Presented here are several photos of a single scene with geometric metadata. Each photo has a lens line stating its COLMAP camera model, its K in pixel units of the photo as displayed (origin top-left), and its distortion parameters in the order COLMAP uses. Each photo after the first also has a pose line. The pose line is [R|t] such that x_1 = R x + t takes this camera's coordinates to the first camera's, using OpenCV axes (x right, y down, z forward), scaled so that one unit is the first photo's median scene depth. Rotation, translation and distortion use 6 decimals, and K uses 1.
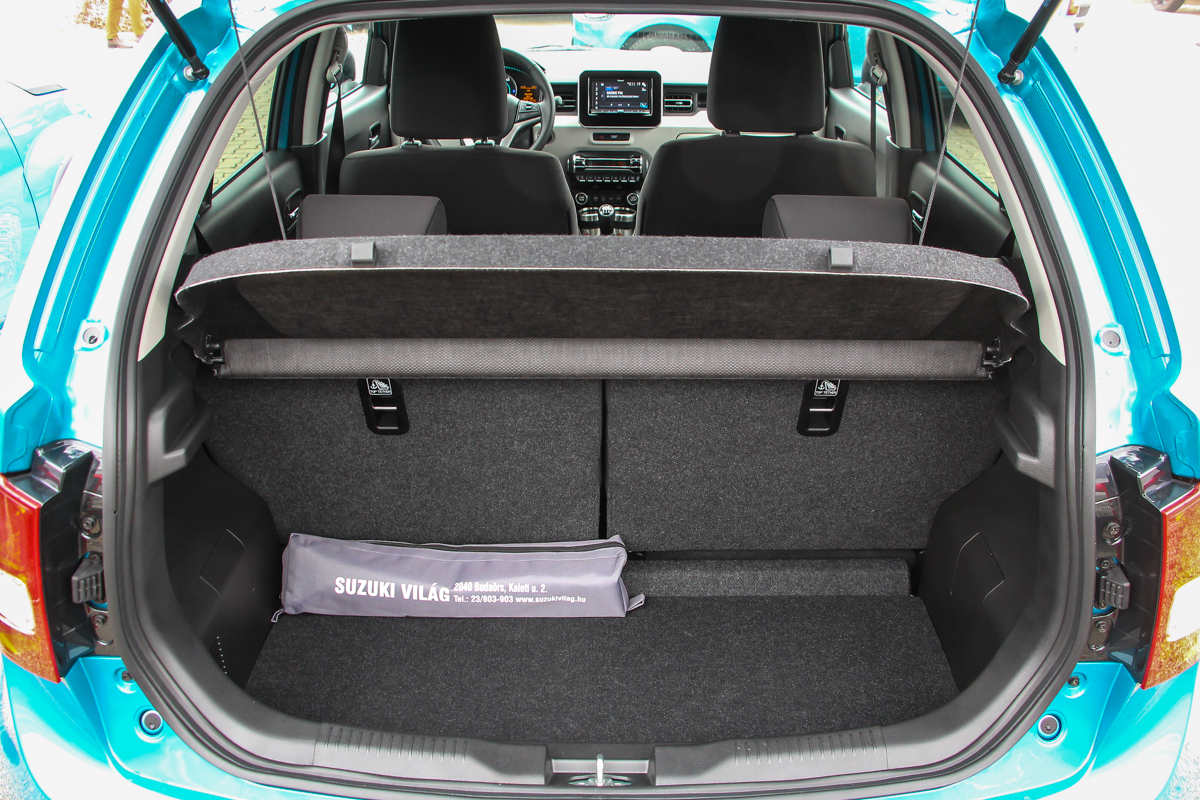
lens RADIAL K [[627.3, 0, 600.0], [0, 627.3, 400.0], [0, 0, 1]] dist [-0.073715, 0.036282]
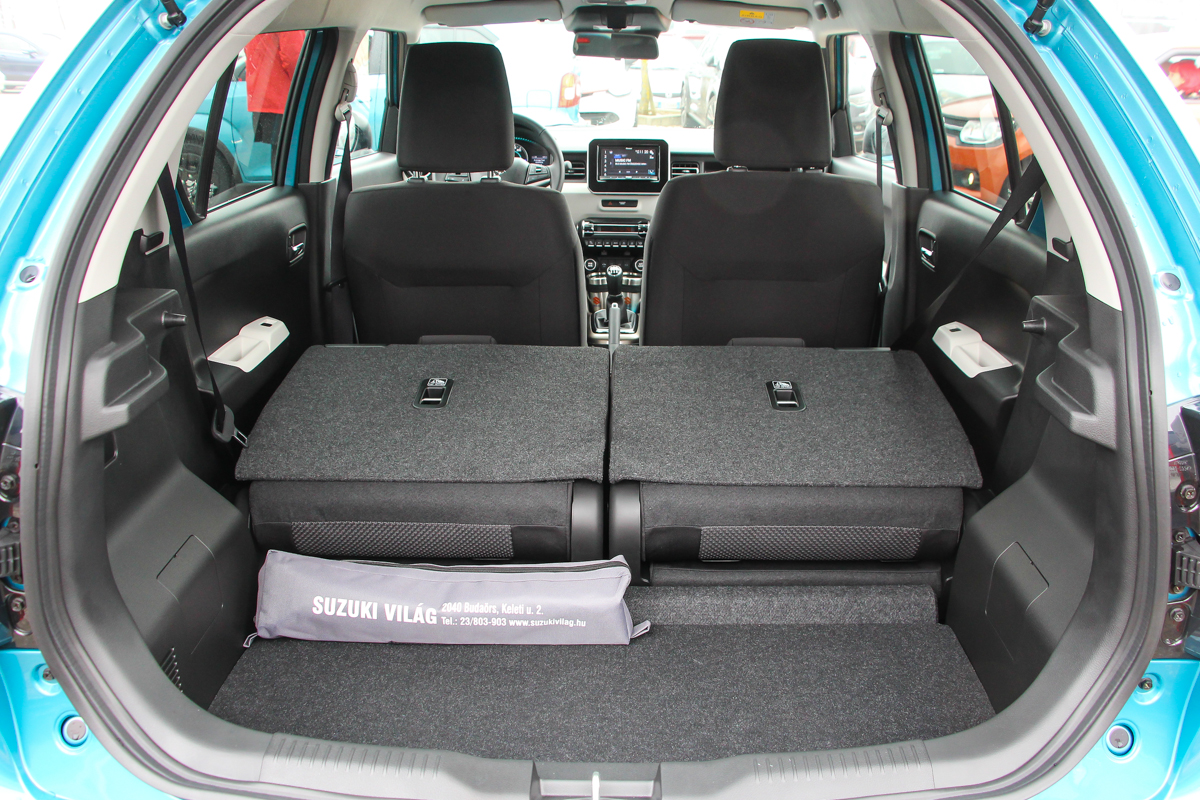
lens RADIAL K [[632.0, 0, 607.8], [0, 632.0, 412.5], [0, 0, 1]] dist [-0.082934, 0.038222]
pose [[0.999989, 0.004595, 0.000836, 0.008205], [-0.004525, 0.997493, -0.070618, 0.087155], [-0.001159, 0.070614, 0.997503, 0.069658]]
